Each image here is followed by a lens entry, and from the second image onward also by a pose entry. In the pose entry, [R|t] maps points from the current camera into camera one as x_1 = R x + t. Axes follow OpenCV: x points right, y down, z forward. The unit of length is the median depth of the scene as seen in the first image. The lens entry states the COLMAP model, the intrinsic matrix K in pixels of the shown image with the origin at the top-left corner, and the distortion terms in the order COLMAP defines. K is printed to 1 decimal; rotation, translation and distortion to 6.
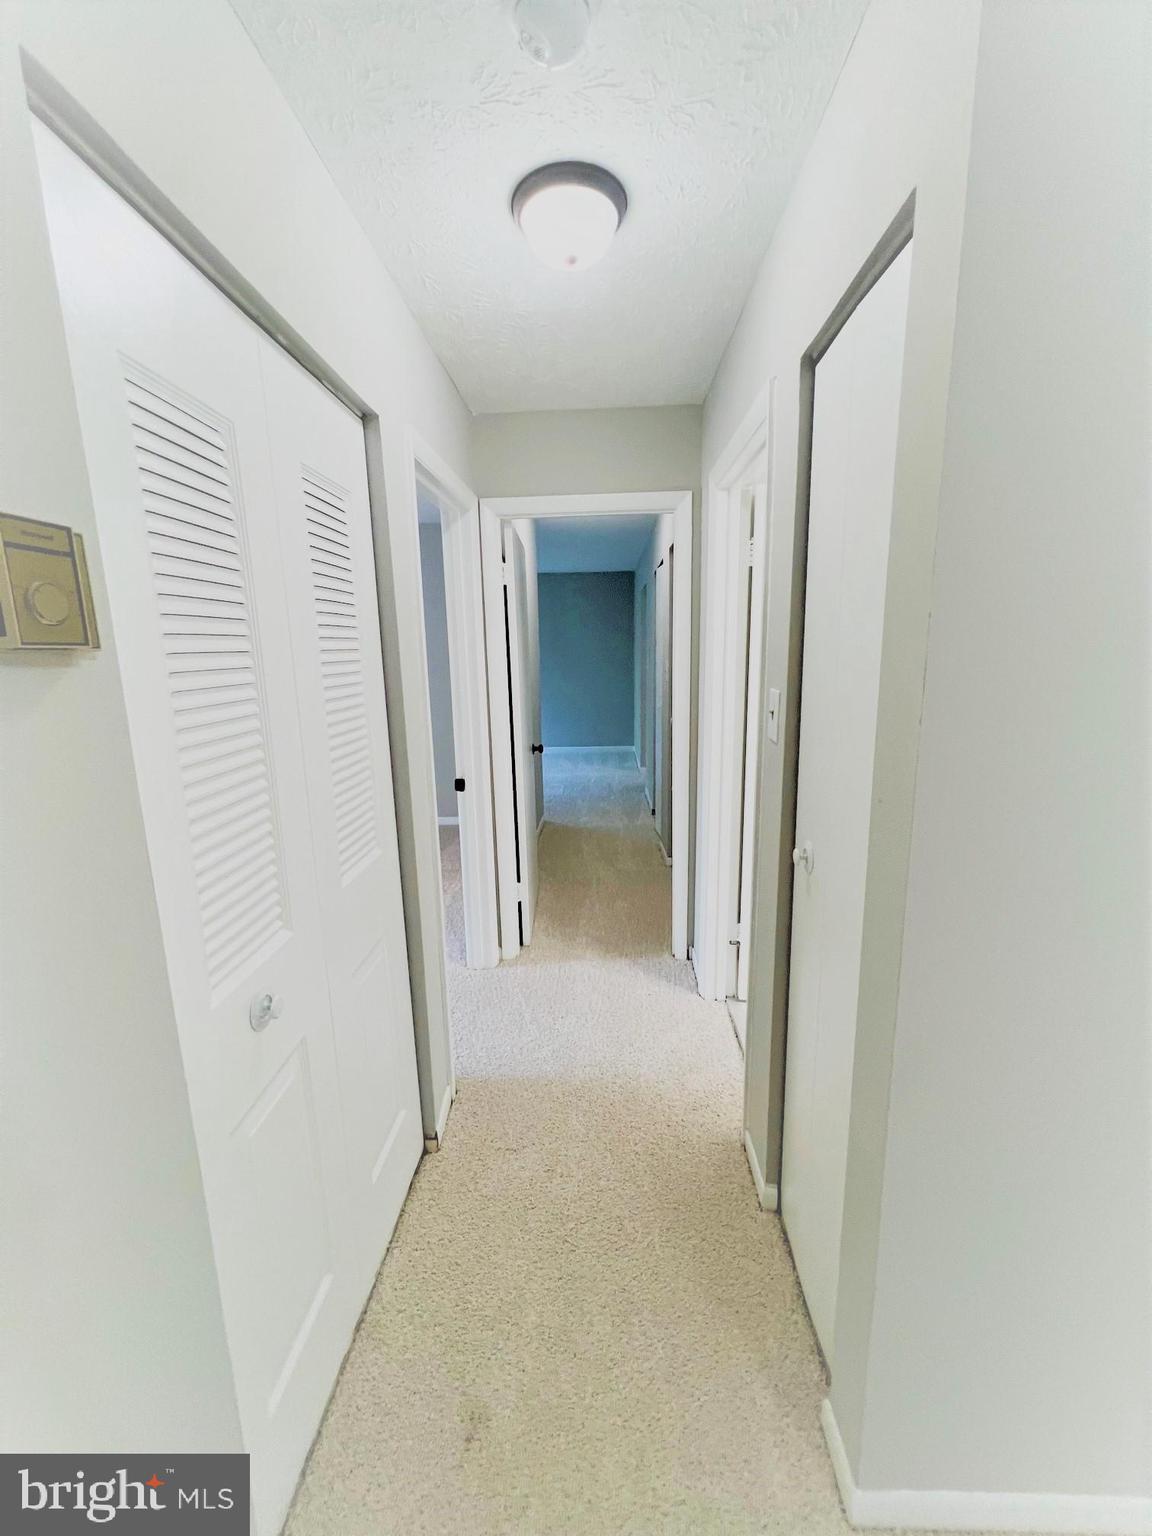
lens RADIAL K [[617.2, 0, 578.3], [0, 617.2, 765.4], [0, 0, 1]] dist [-0.001097, 0.001158]
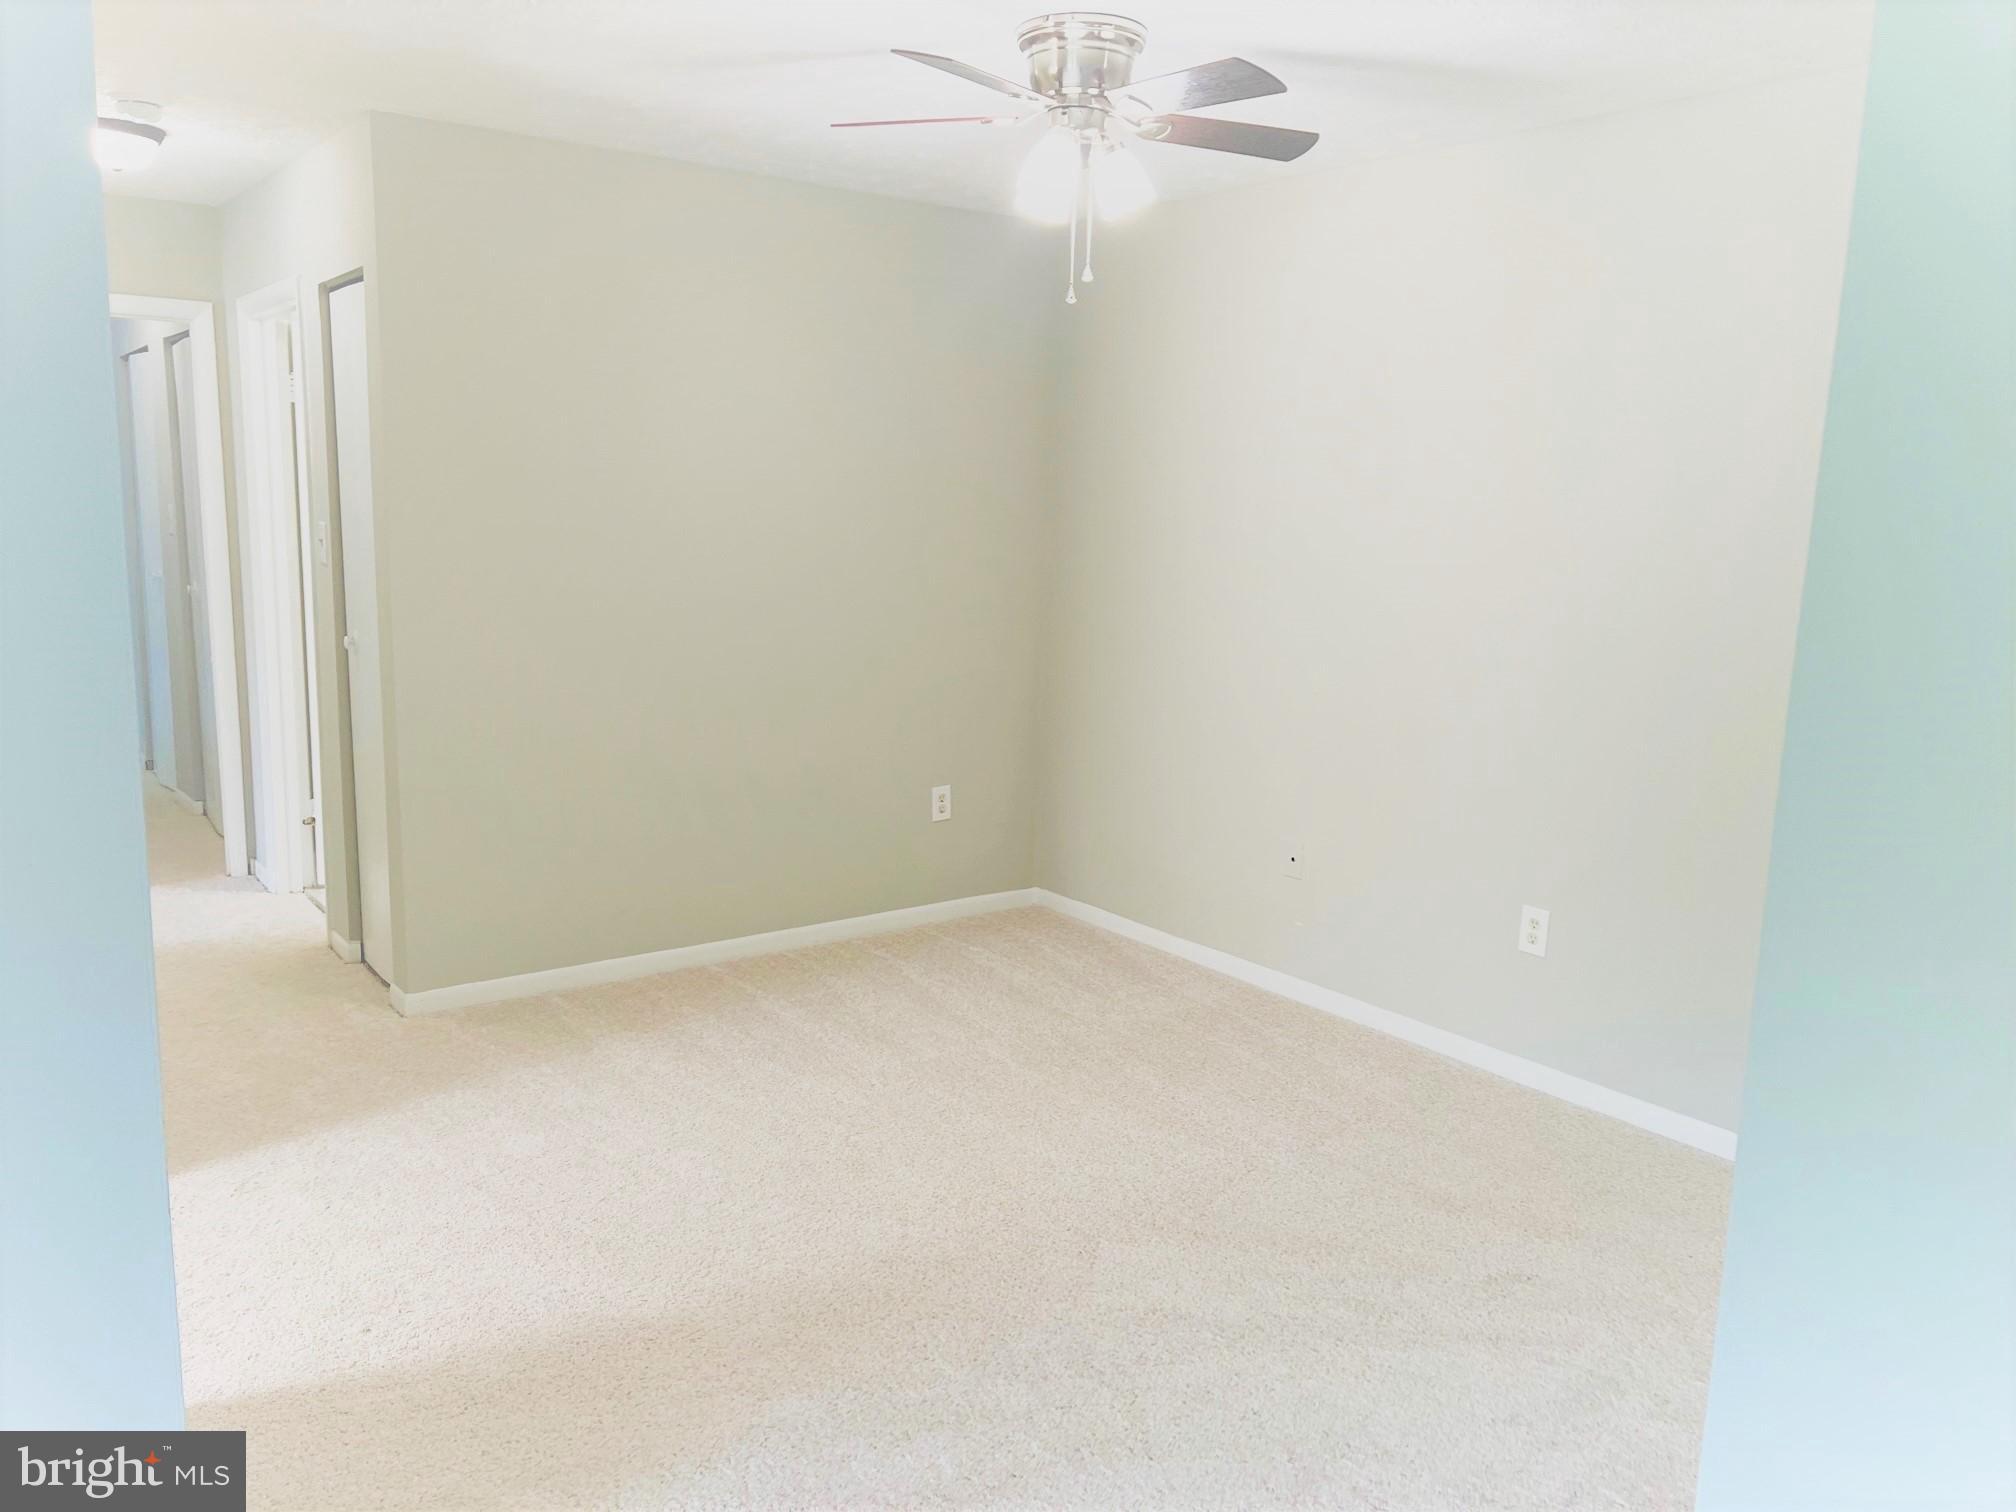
lens RADIAL K [[1523.1, 0, 1002.4], [0, 1523.1, 754.0], [0, 0, 1]] dist [0.055686, -0.060844]
pose [[0.774933, -0.064202, 0.628774, -0.554702], [0.079645, 0.996817, 0.003622, 0.409065], [-0.627005, 0.047272, 0.777580, -2.091582]]
